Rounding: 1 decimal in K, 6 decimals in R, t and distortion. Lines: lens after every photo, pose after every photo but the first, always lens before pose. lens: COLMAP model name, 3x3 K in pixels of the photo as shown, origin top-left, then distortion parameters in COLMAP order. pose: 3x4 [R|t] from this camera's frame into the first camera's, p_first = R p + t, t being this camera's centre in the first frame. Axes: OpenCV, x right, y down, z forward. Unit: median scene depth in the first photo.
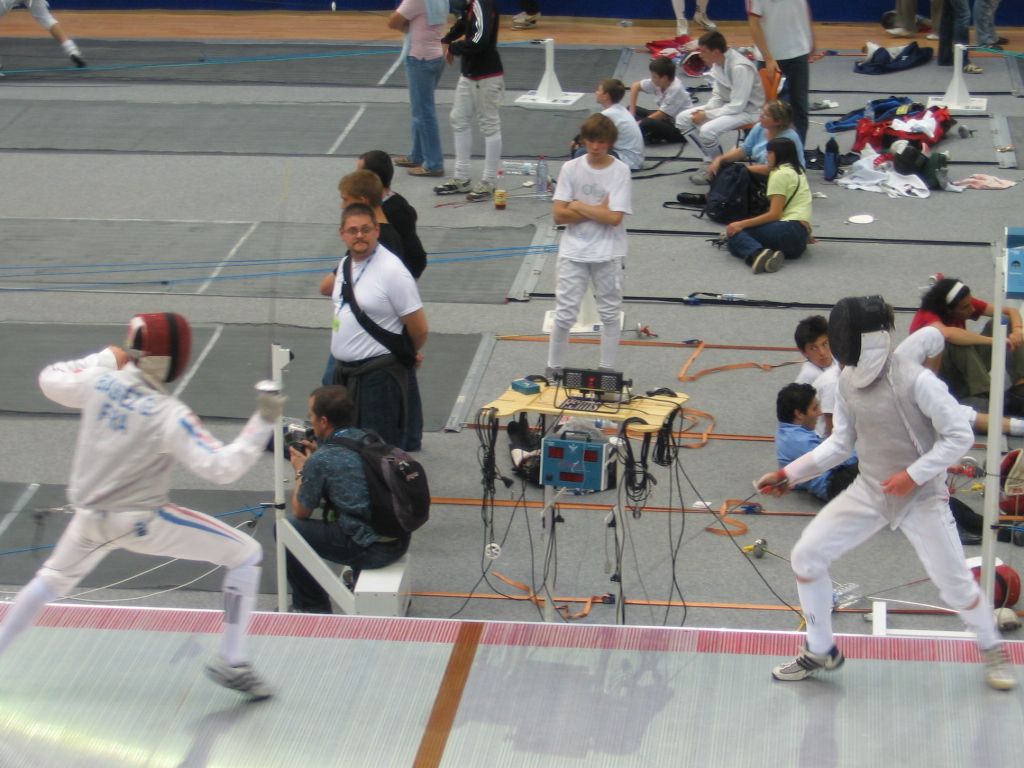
lens RADIAL K [[3006.5, 0, 516.5], [0, 3006.5, 359.1], [0, 0, 1]] dist [-0.150526, 0.000000]
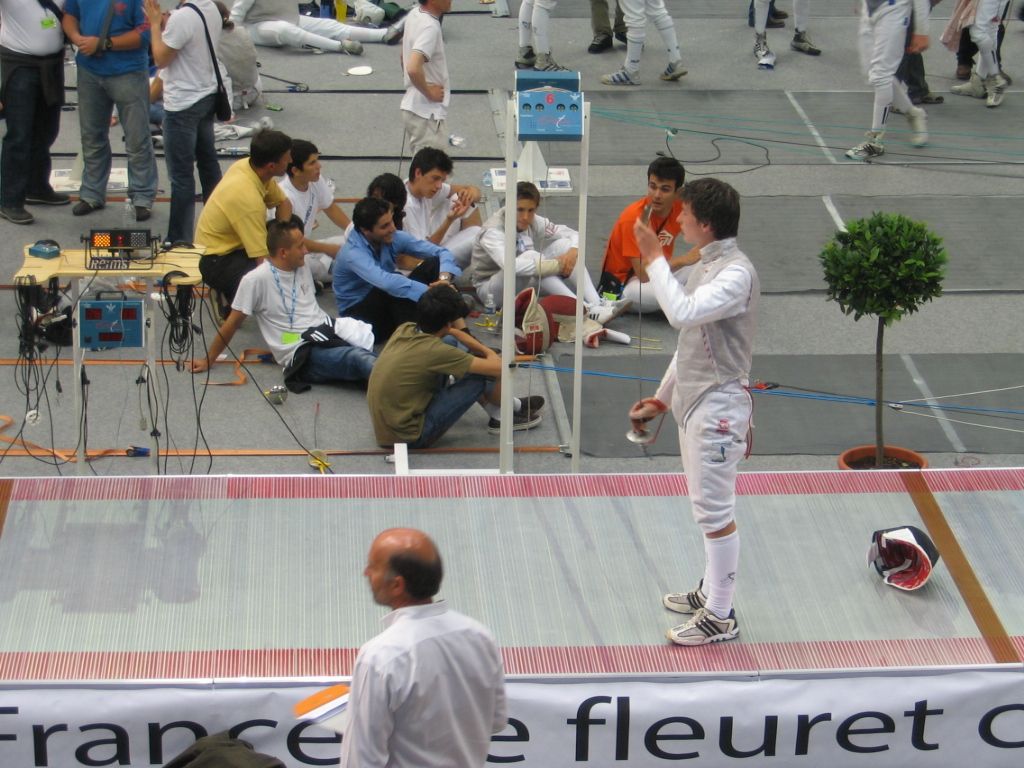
lens RADIAL K [[3006.5, 0, 517.4], [0, 3006.5, 372.5], [0, 0, 1]] dist [-0.150526, 0.000000]
pose [[0.984750, -0.039453, 0.169443, -0.011020], [0.030729, 0.998078, 0.053809, 0.002944], [-0.171240, -0.047781, 0.984070, -0.009890]]
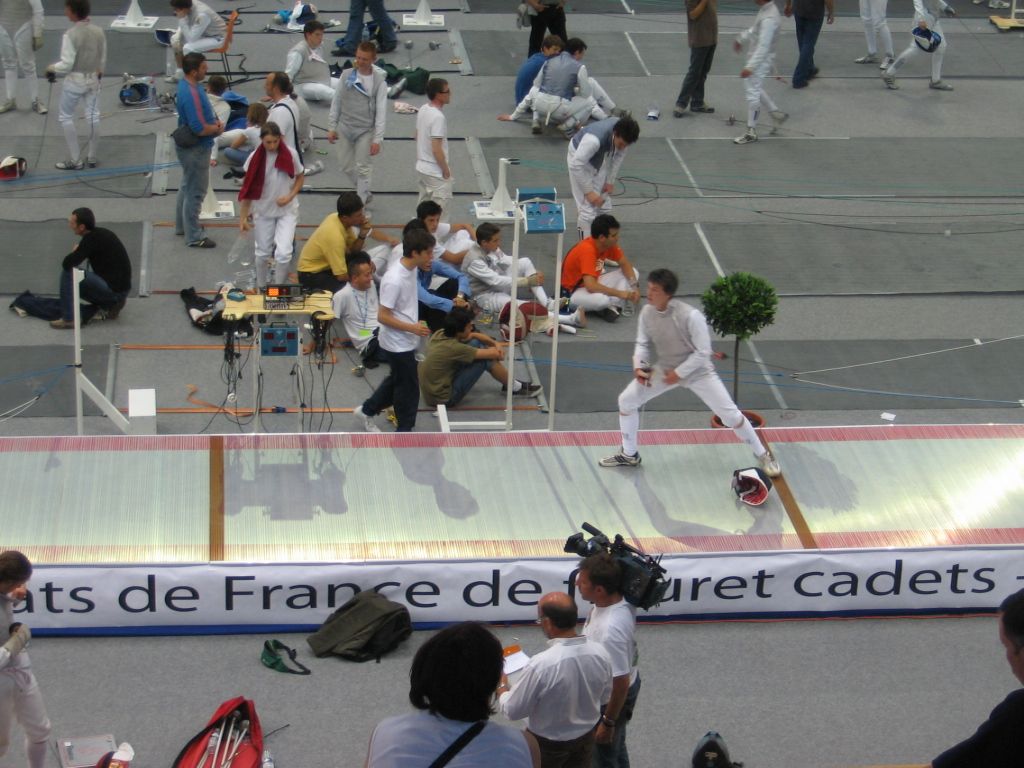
lens RADIAL K [[2576.9, 0, 522.5], [0, 2576.9, 360.9], [0, 0, 1]] dist [-0.144766, 0.000000]
pose [[0.975942, -0.046418, 0.213034, -0.127833], [0.025094, 0.994496, 0.101730, -0.080921], [-0.216583, -0.093936, 0.971734, -0.363763]]
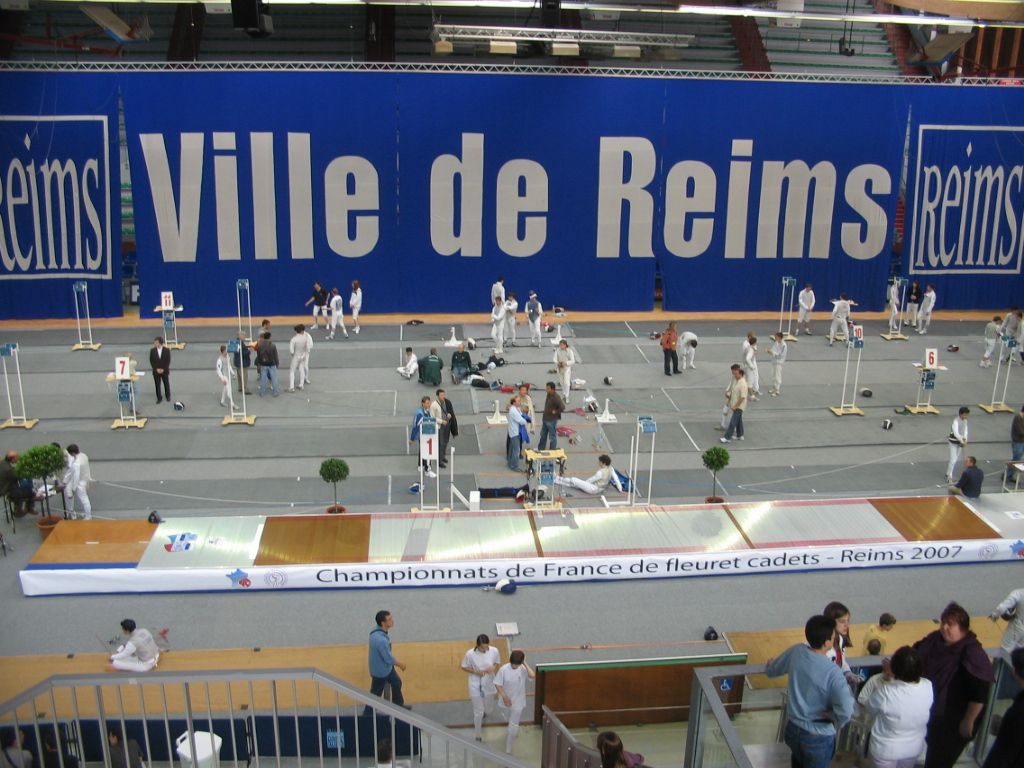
lens RADIAL K [[1053.1, 0, 520.6], [0, 1053.1, 386.0], [0, 0, 1]] dist [-0.122222, 0.000000]
pose [[0.977055, -0.045172, 0.208140, -0.294647], [0.038612, 0.998624, 0.035478, -0.132885], [-0.209456, -0.026627, 0.977455, -0.466728]]
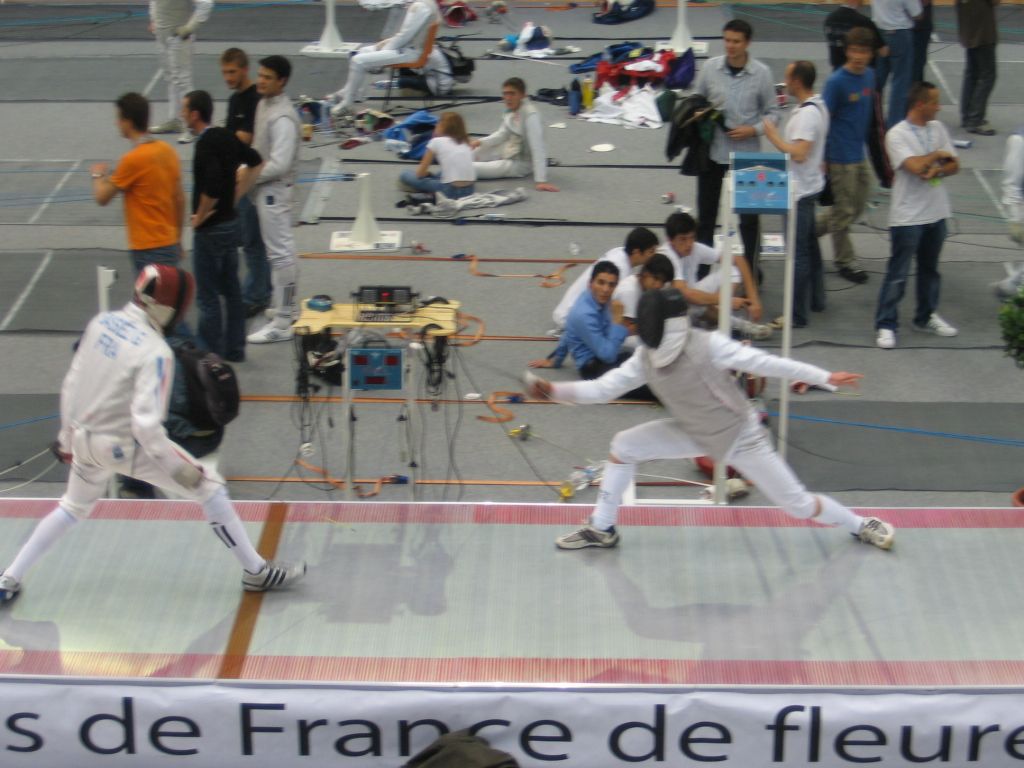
lens RADIAL K [[2576.9, 0, 525.4], [0, 2576.9, 395.6], [0, 0, 1]] dist [-0.144766, 0.000000]
pose [[0.996069, -0.024417, 0.085150, -0.003066], [0.020306, 0.998601, 0.048821, -0.000008], [-0.086223, -0.046900, 0.995171, 0.006860]]
